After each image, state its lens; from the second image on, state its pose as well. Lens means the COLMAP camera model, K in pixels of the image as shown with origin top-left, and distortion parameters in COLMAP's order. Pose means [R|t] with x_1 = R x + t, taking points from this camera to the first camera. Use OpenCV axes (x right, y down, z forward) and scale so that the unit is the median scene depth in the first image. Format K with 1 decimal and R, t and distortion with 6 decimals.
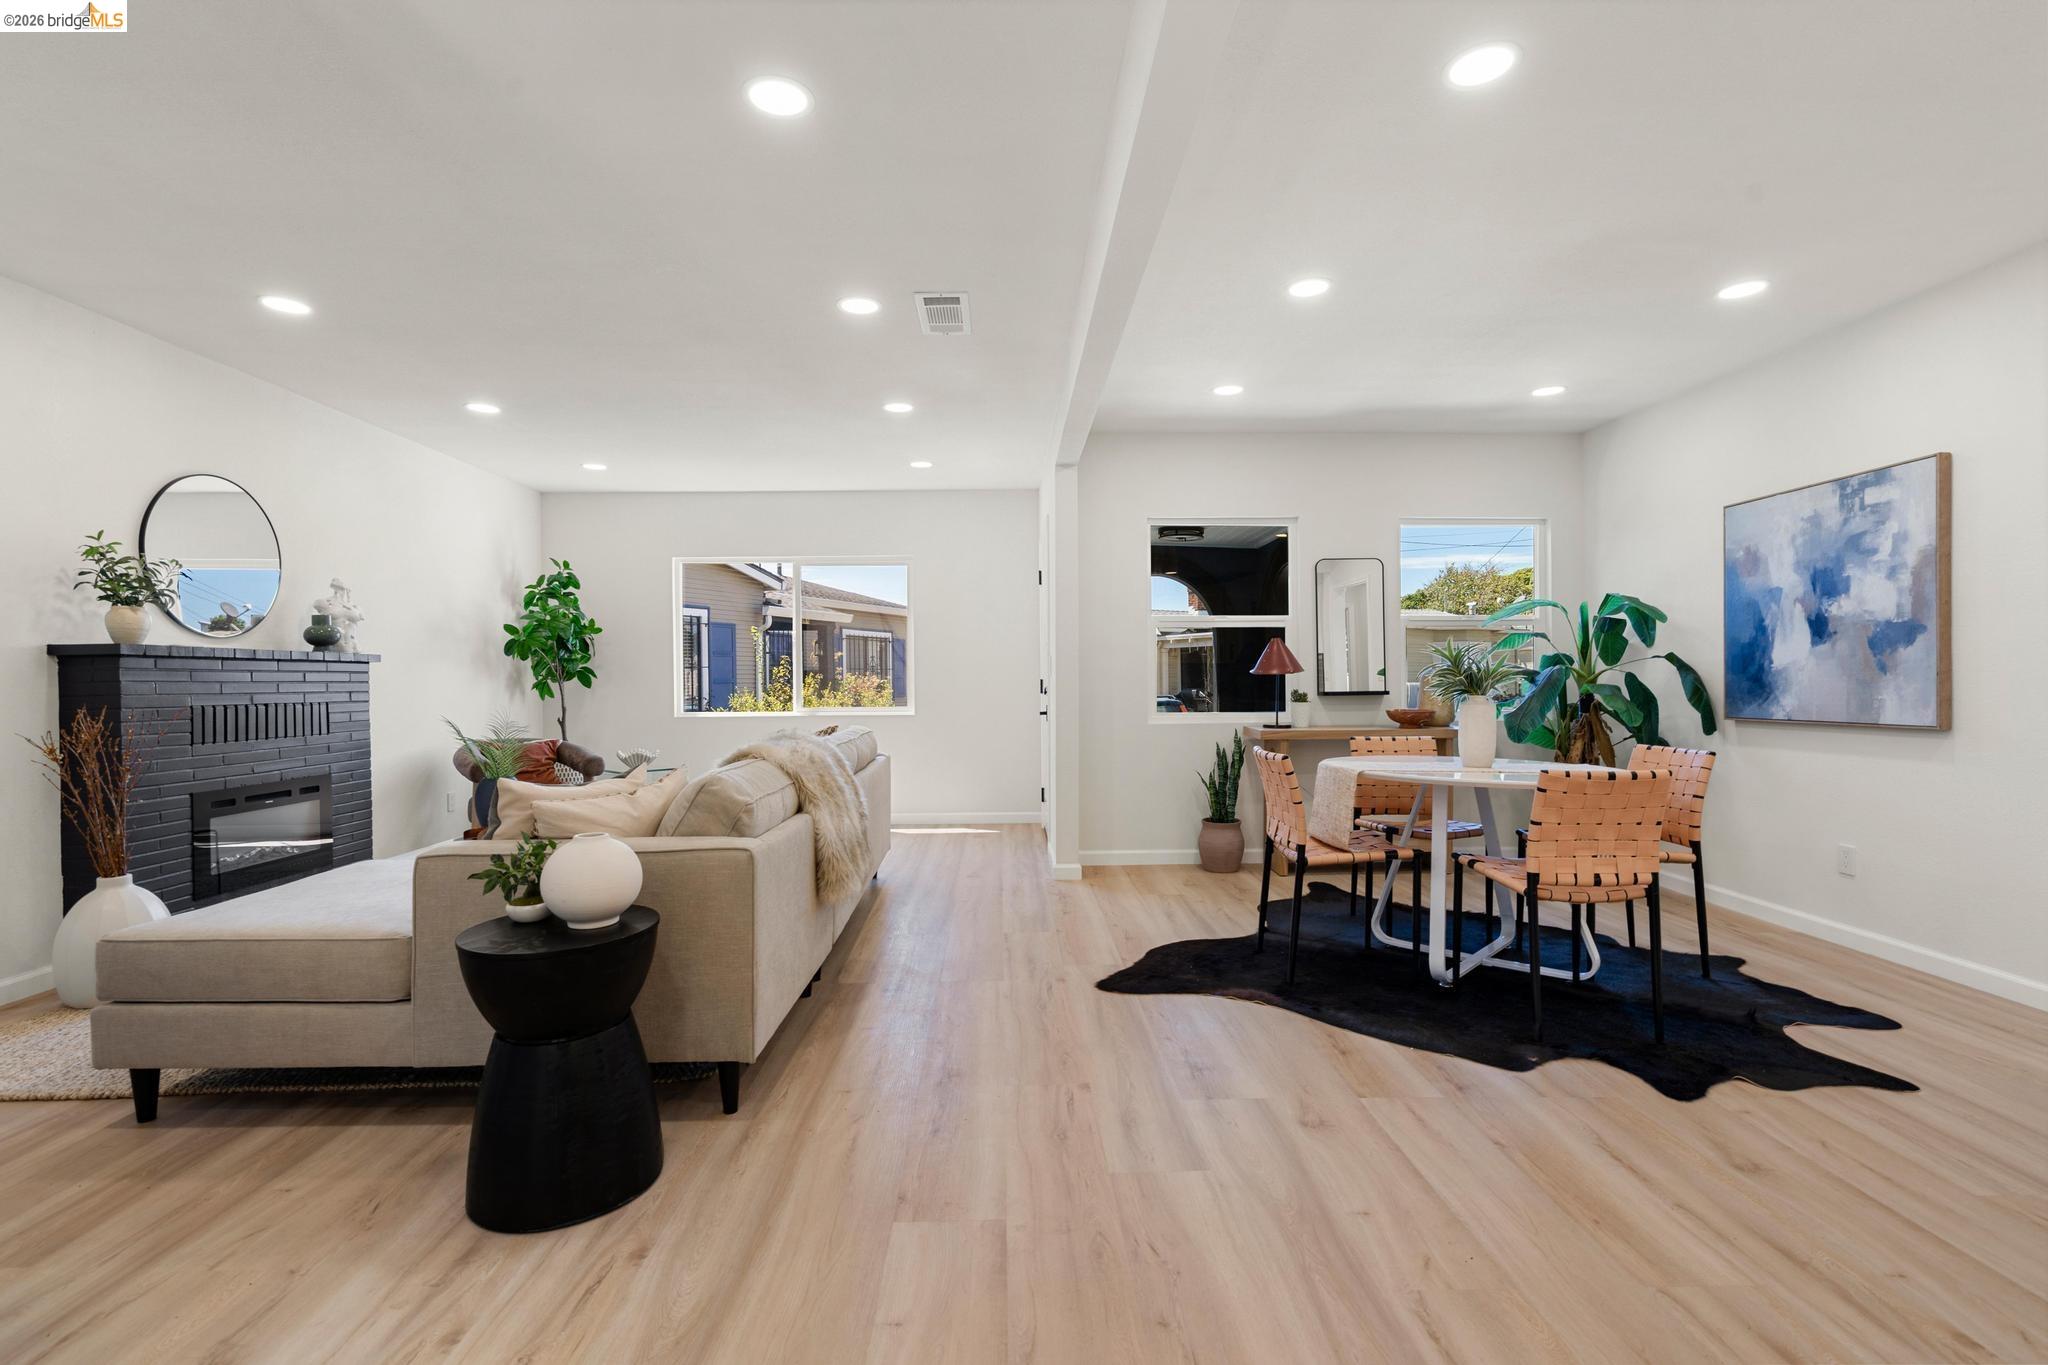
lens RADIAL K [[926.4, 0, 1019.5], [0, 926.4, 684.2], [0, 0, 1]] dist [-0.004866, 0.001000]
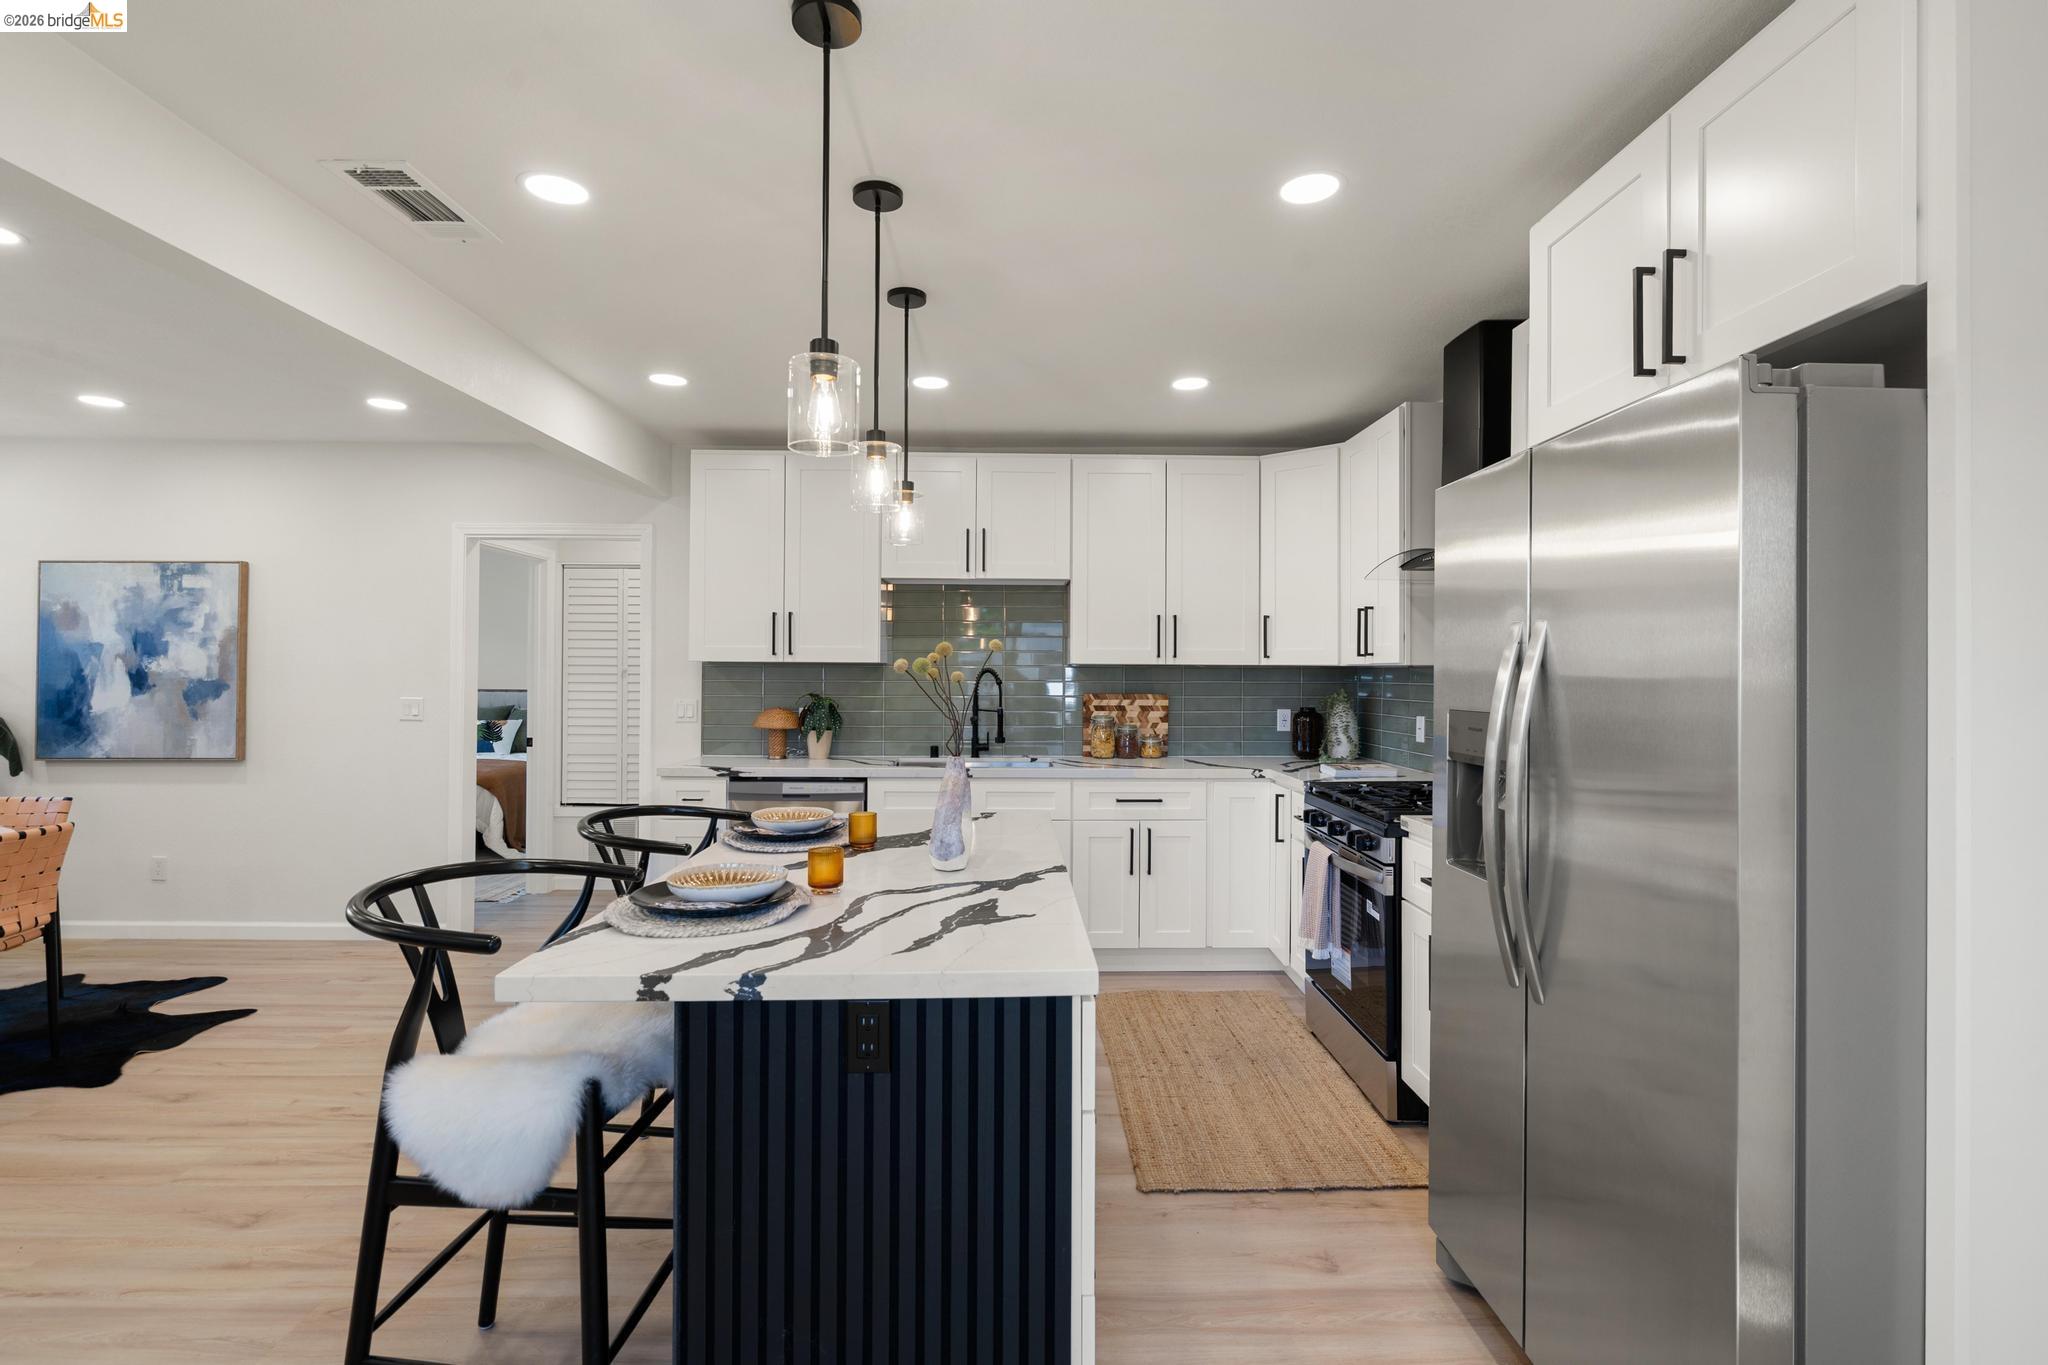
lens RADIAL K [[926.4, 0, 1028.3], [0, 926.4, 662.0], [0, 0, 1]] dist [-0.004866, 0.001000]
pose [[-0.007803, 0.017497, 0.999816, -0.373045], [-0.003097, 0.999842, -0.017521, -0.071662], [-0.999965, -0.003233, -0.007747, -0.165188]]
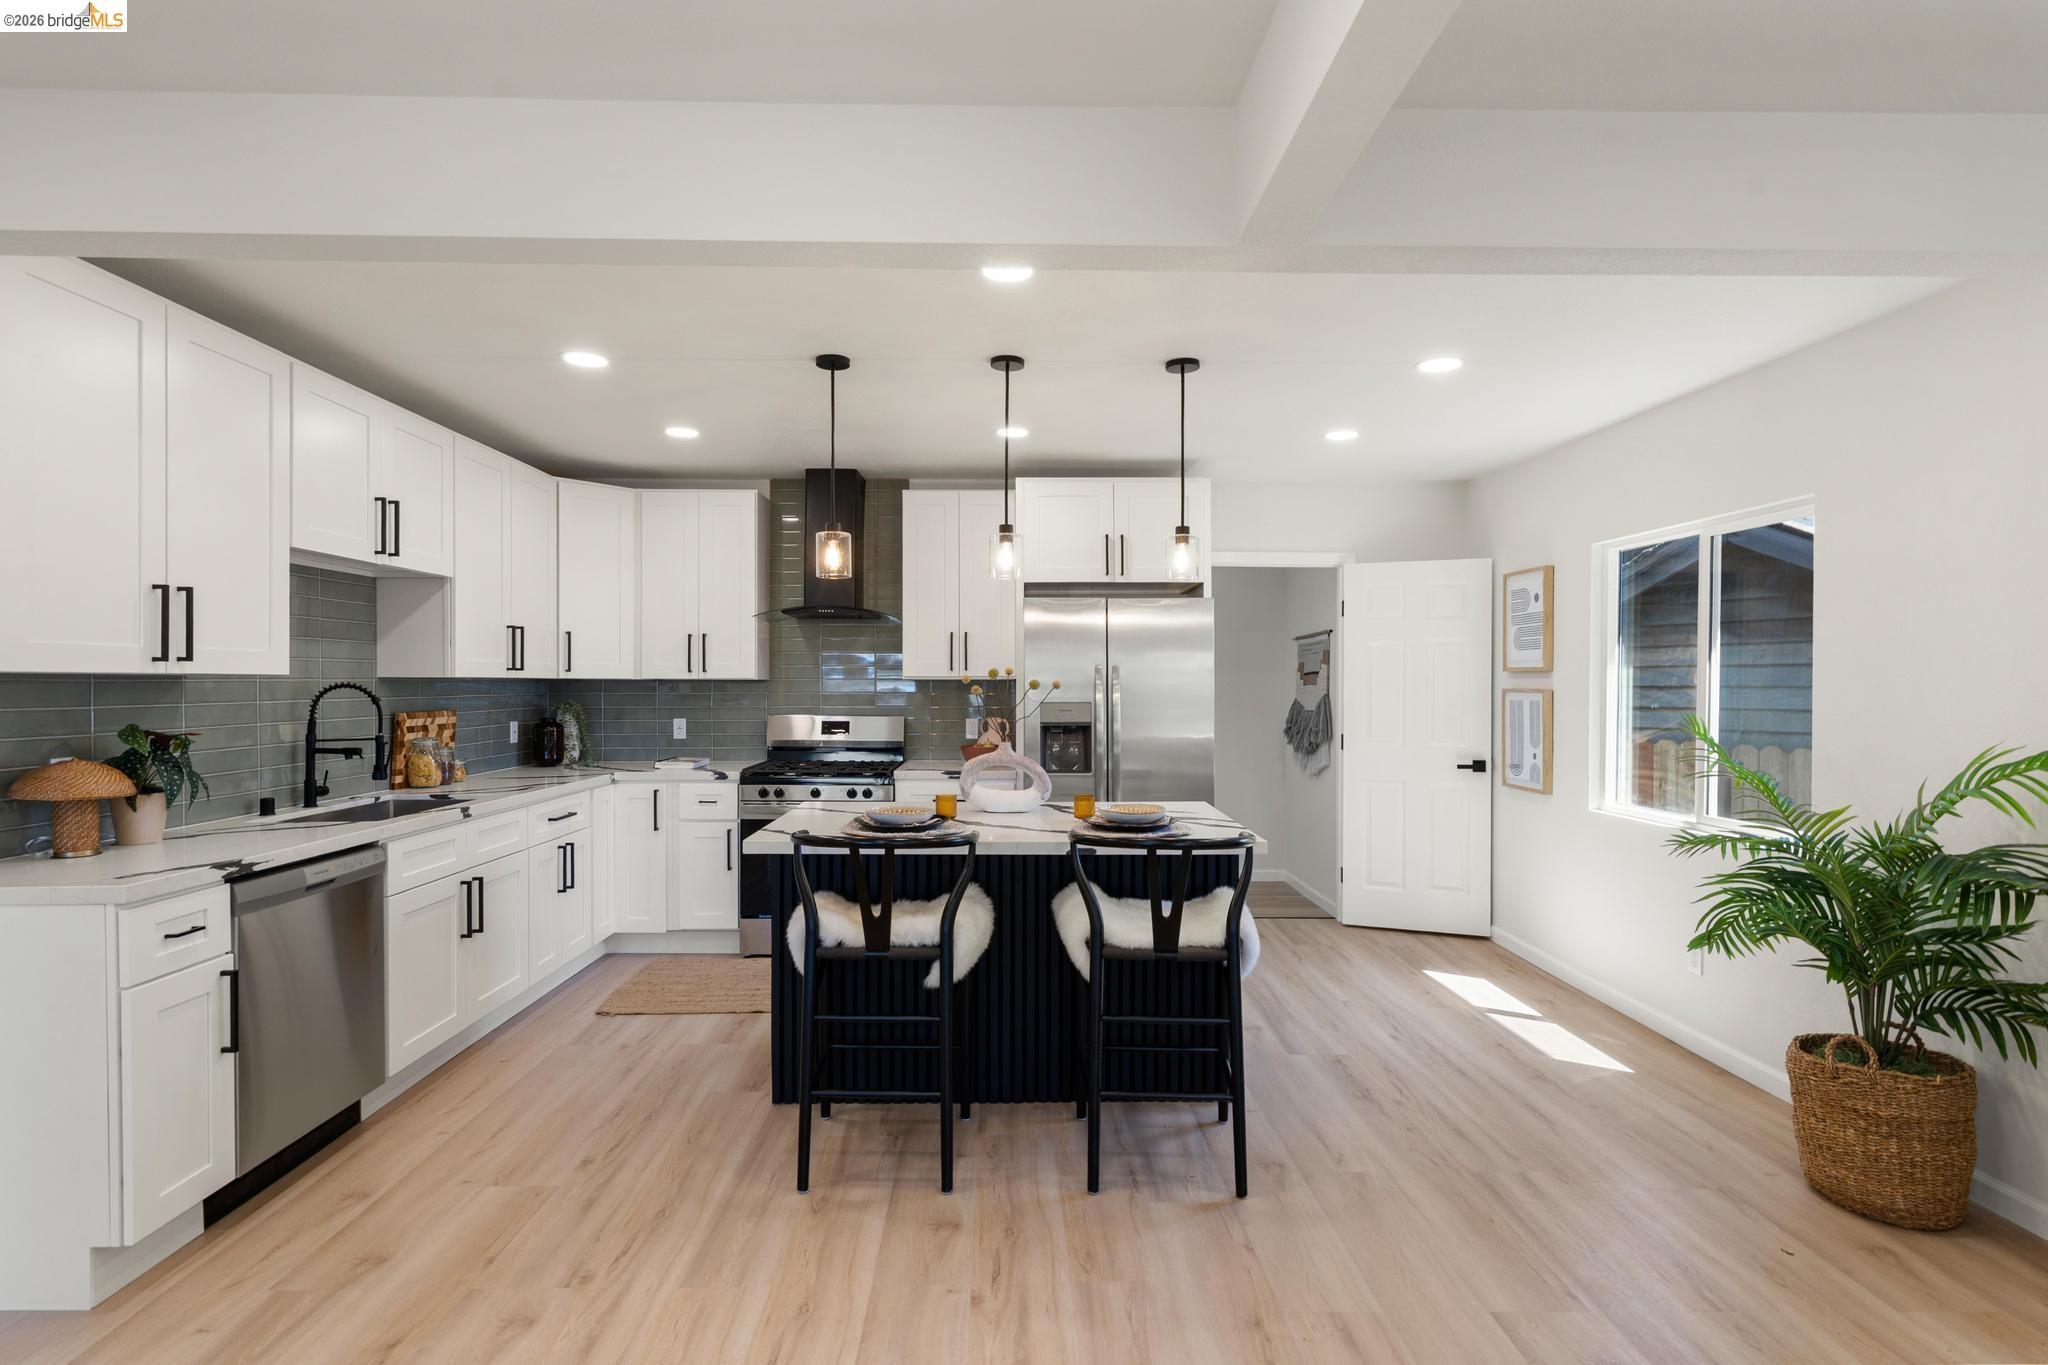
lens RADIAL K [[979.3, 0, 1021.2], [0, 979.3, 691.6], [0, 0, 1]] dist [-0.005298, 0.004175]
pose [[-0.999979, 0.005248, -0.003890, 0.221122], [0.005204, 0.999922, 0.011351, -0.083452], [0.003949, 0.011331, -0.999928, 0.869791]]
